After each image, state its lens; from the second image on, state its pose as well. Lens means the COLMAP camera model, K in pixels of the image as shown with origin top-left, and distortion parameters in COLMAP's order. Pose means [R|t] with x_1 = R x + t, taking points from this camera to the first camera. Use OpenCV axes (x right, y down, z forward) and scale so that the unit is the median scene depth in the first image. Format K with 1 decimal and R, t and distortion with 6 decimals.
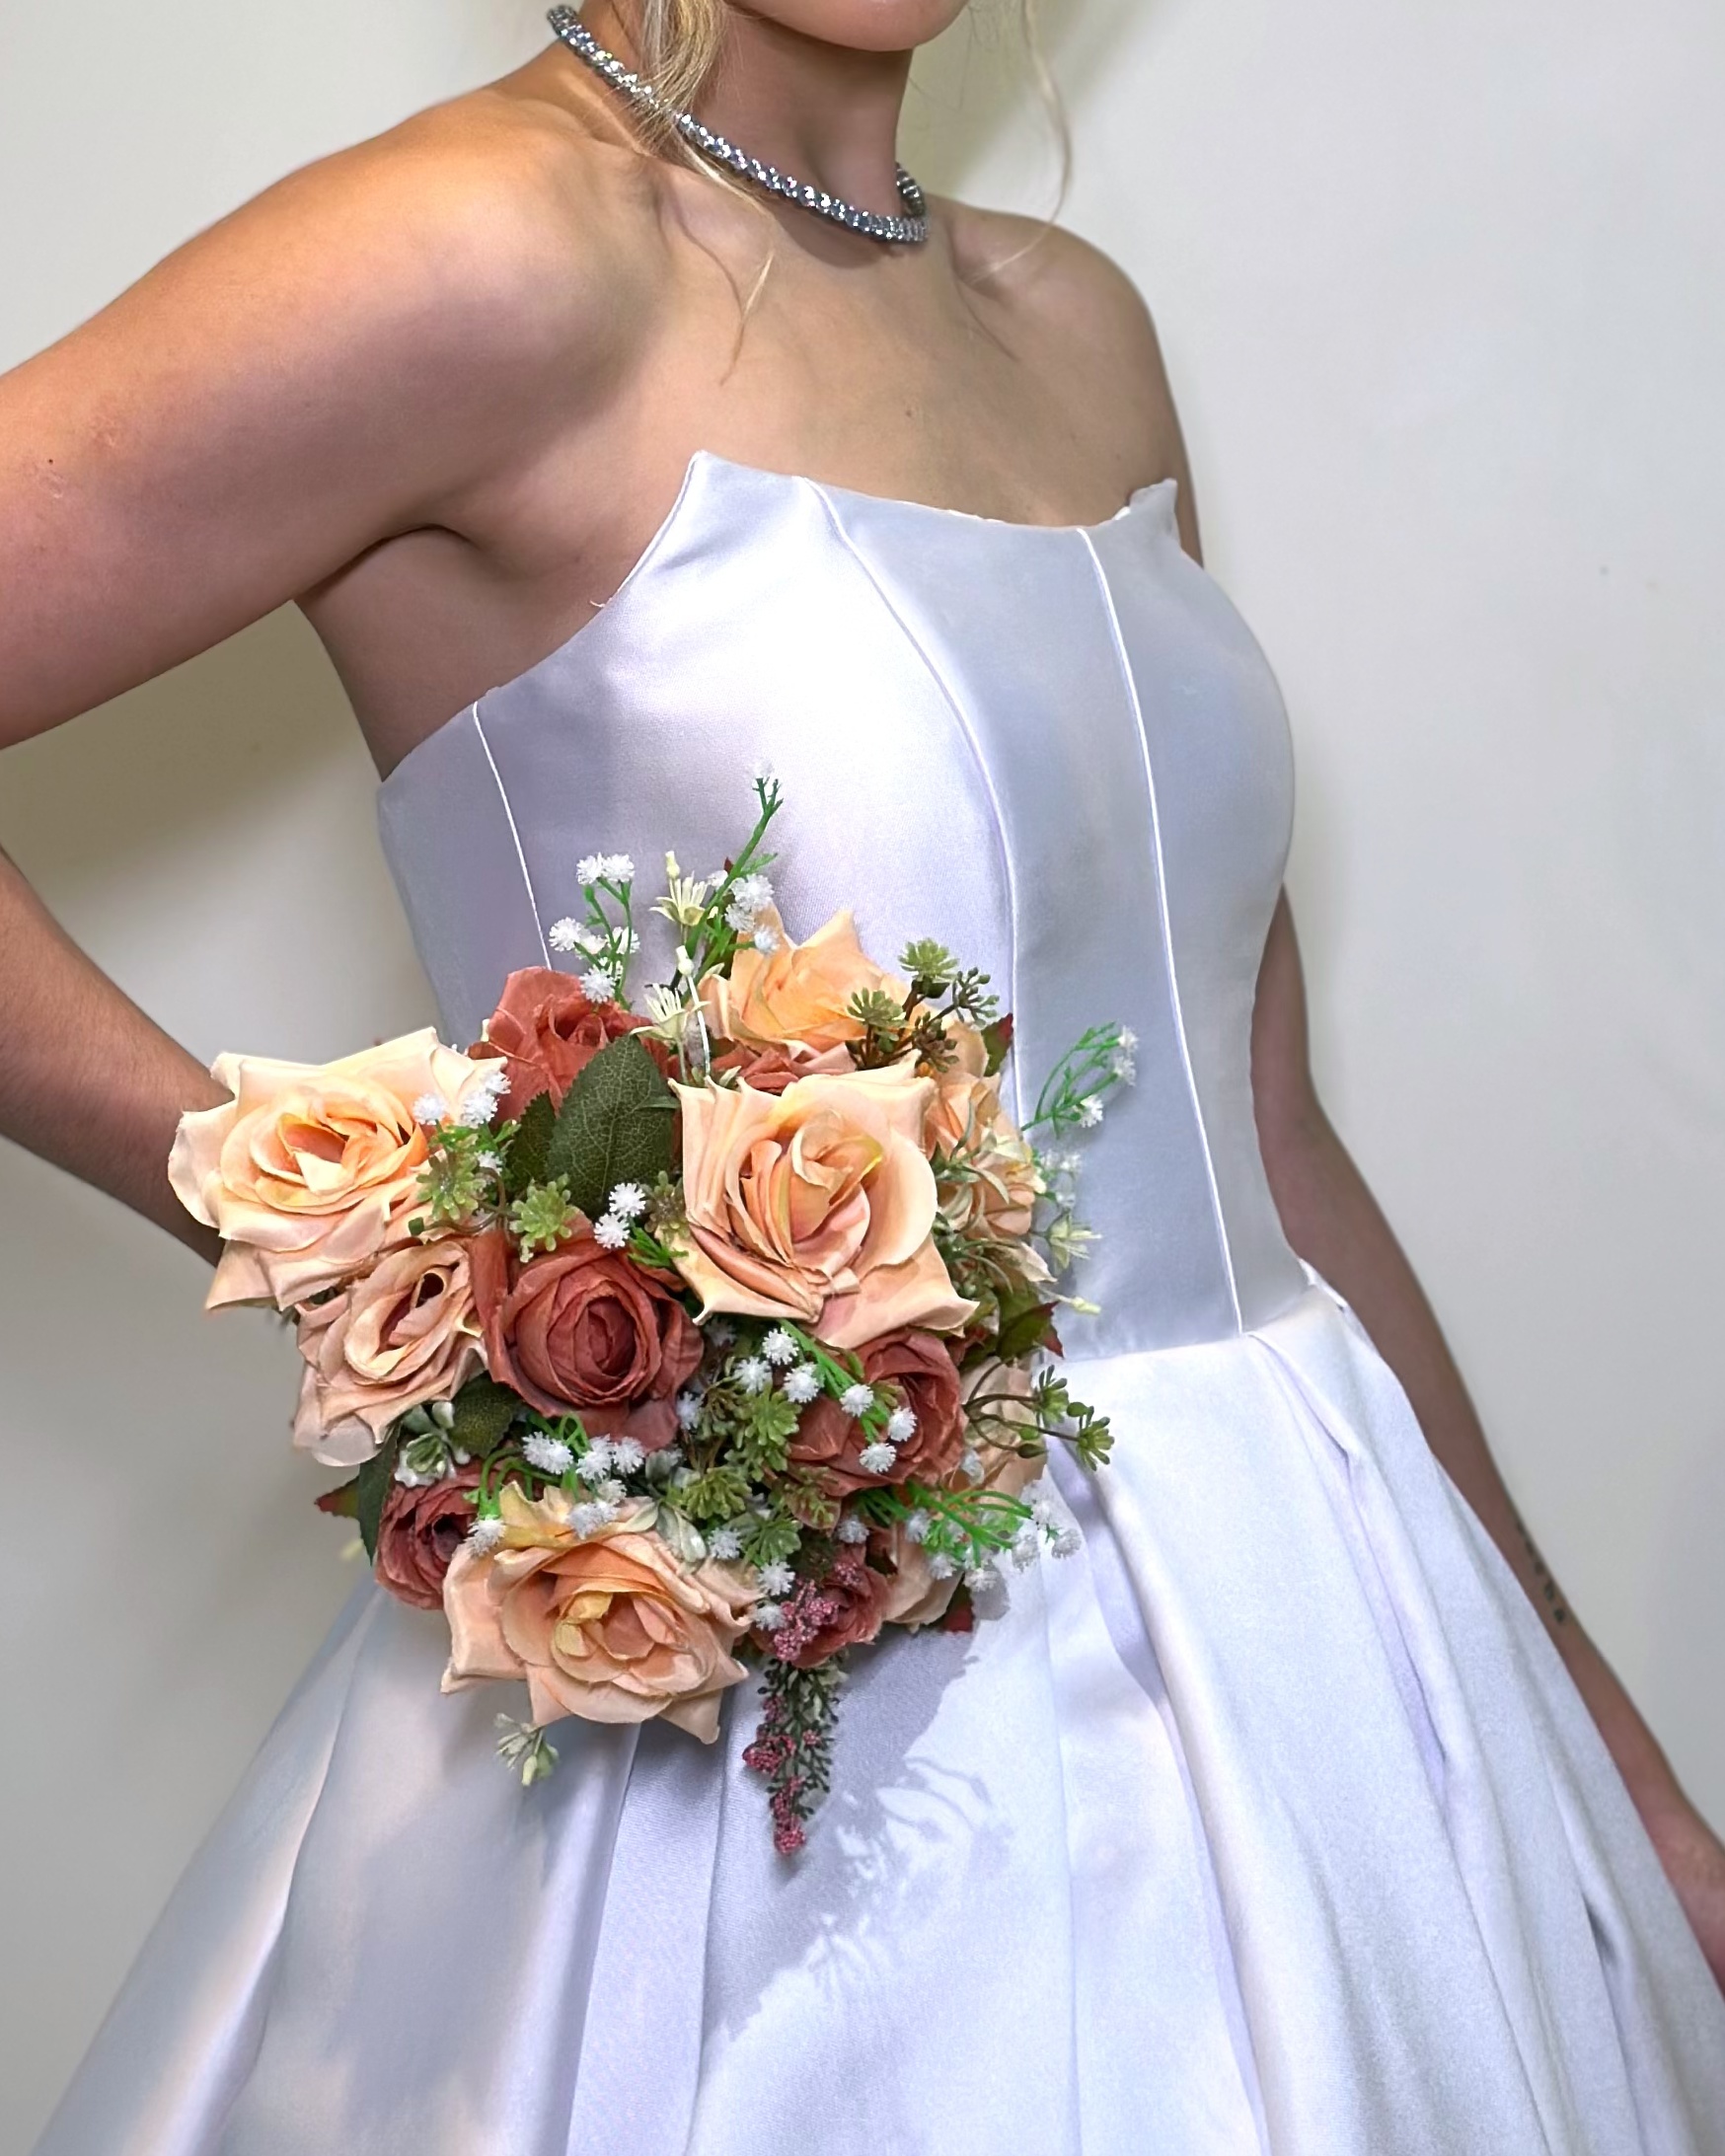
lens RADIAL K [[3394.8, 0, 858.6], [0, 3394.8, 1089.0], [0, 0, 1]] dist [0.121202, 0.000000]
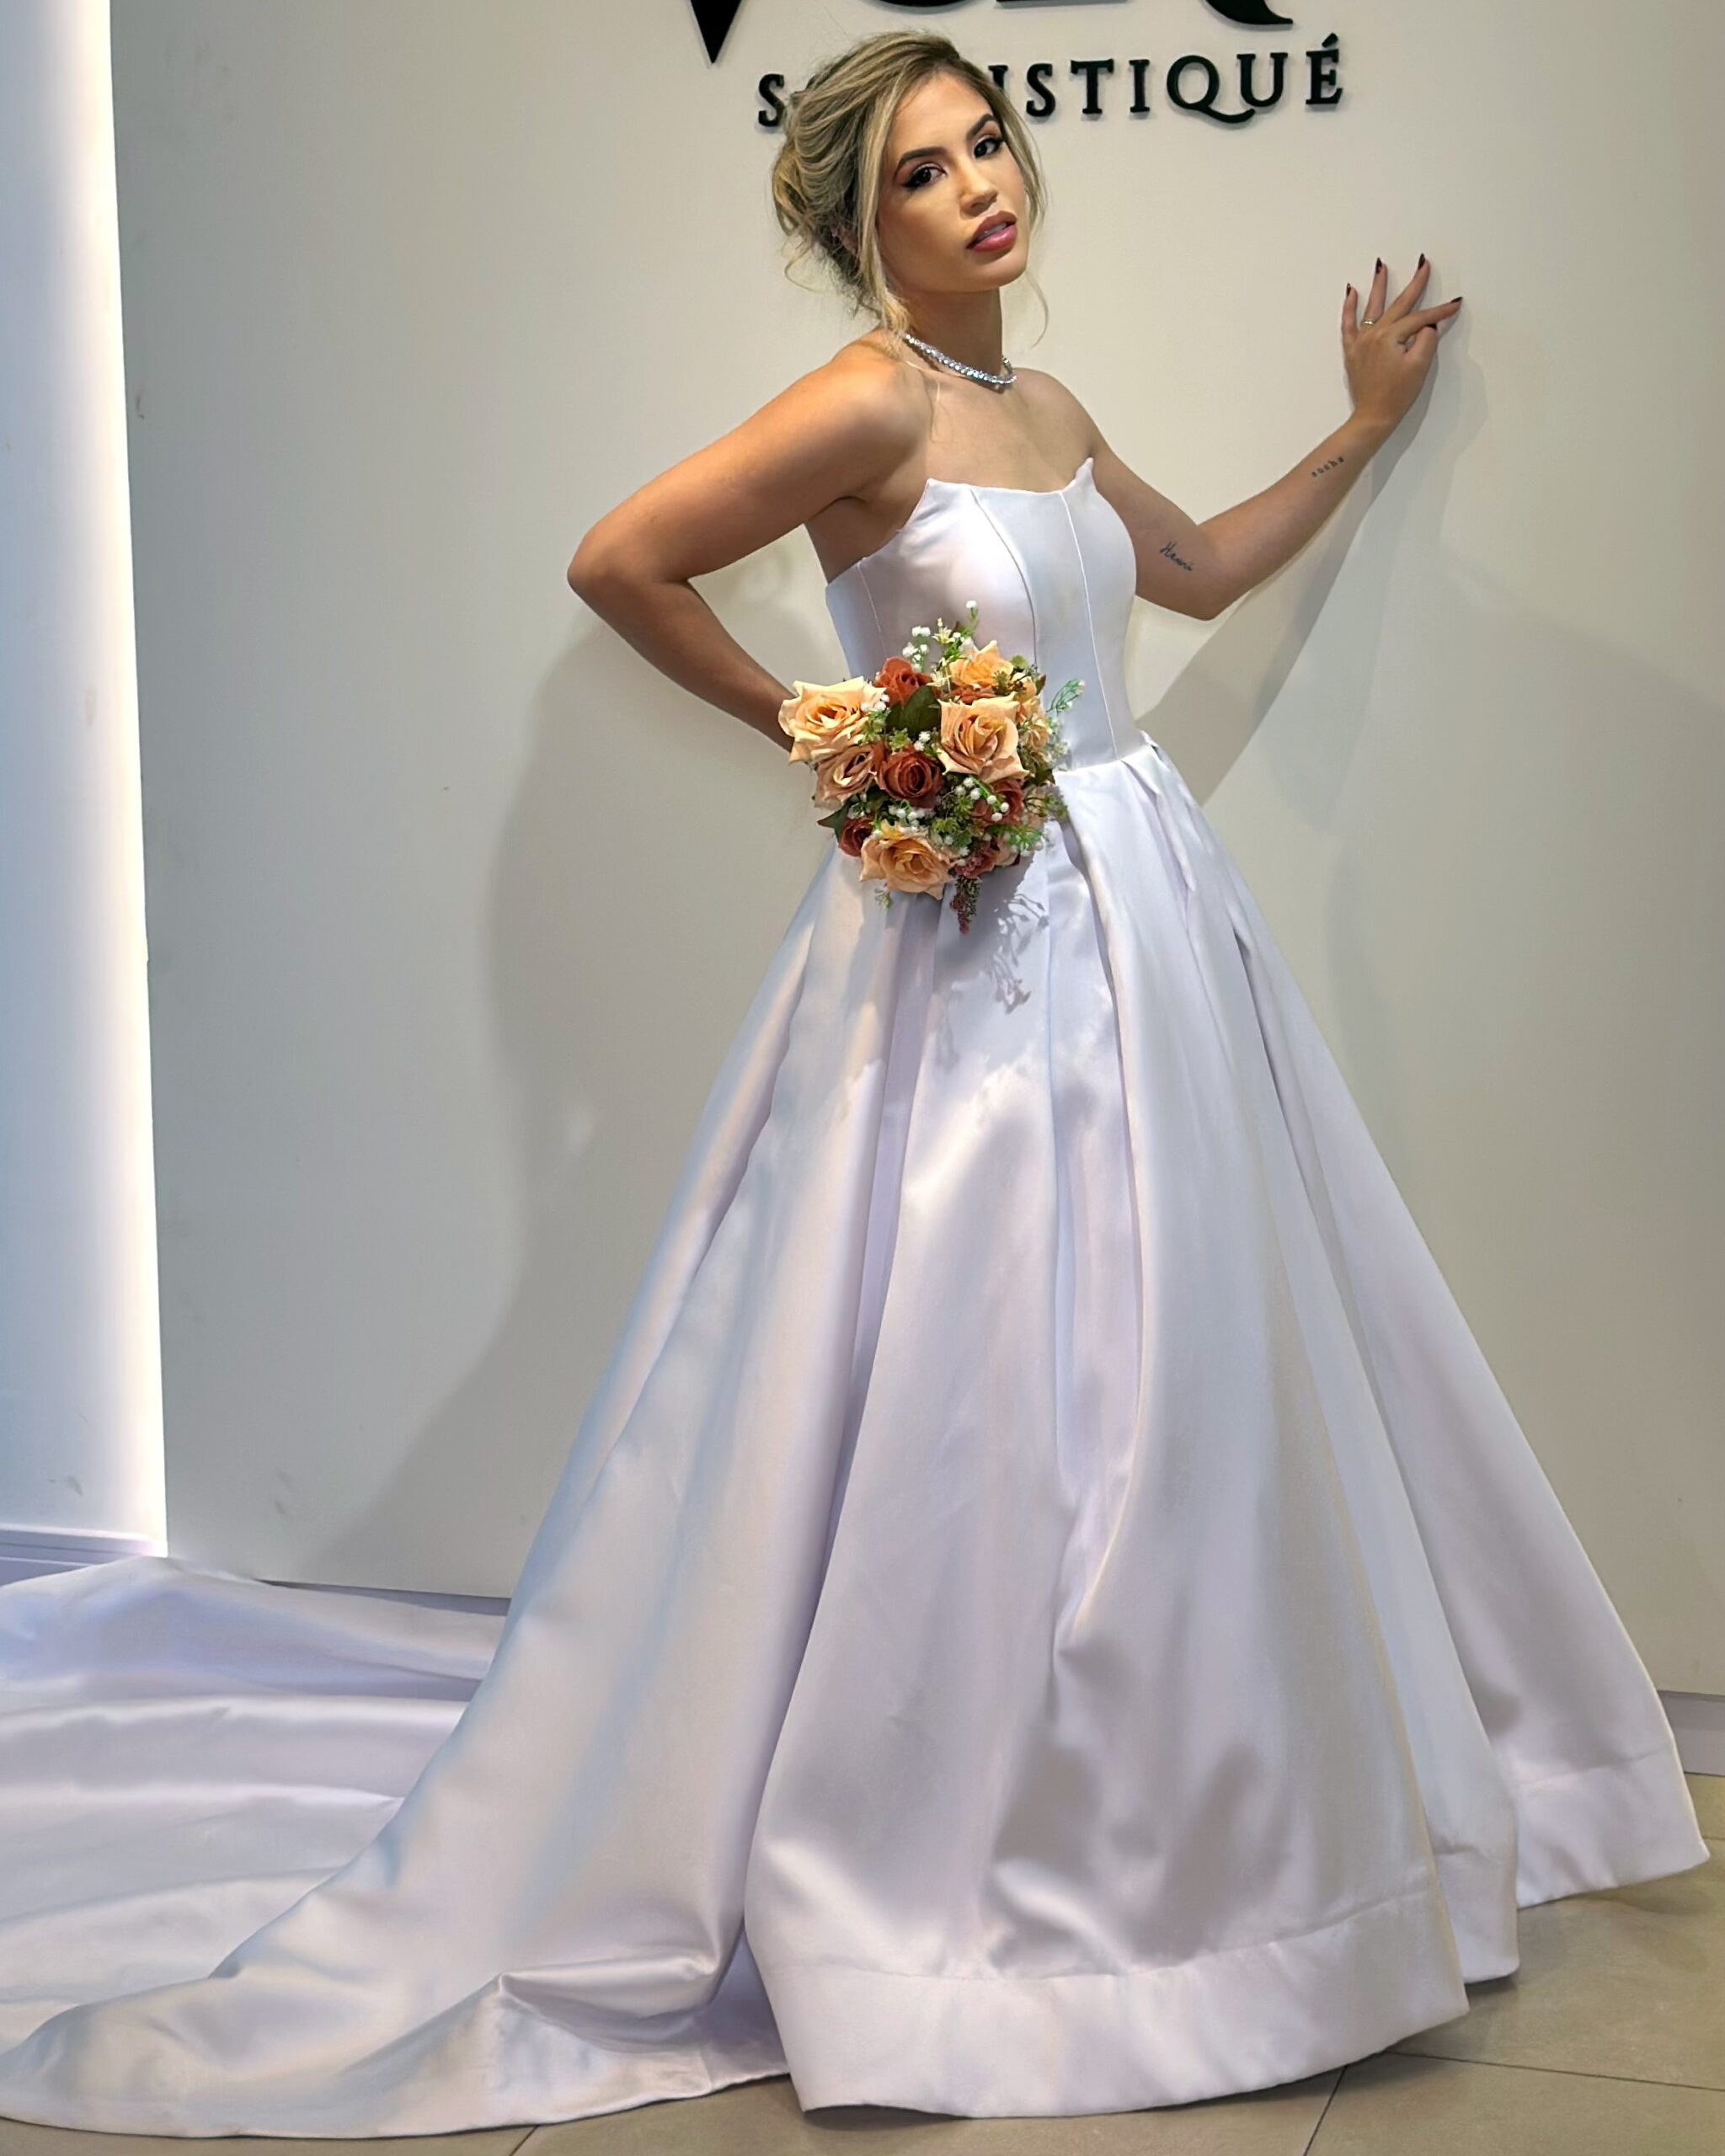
lens RADIAL K [[3394.8, 0, 865.4], [0, 3394.8, 1081.8], [0, 0, 1]] dist [0.121202, 0.000000]
pose [[0.999212, 0.033688, 0.020978, -0.179203], [-0.037826, 0.968380, 0.246594, -0.442987], [-0.012008, -0.247193, 0.968892, -2.214477]]
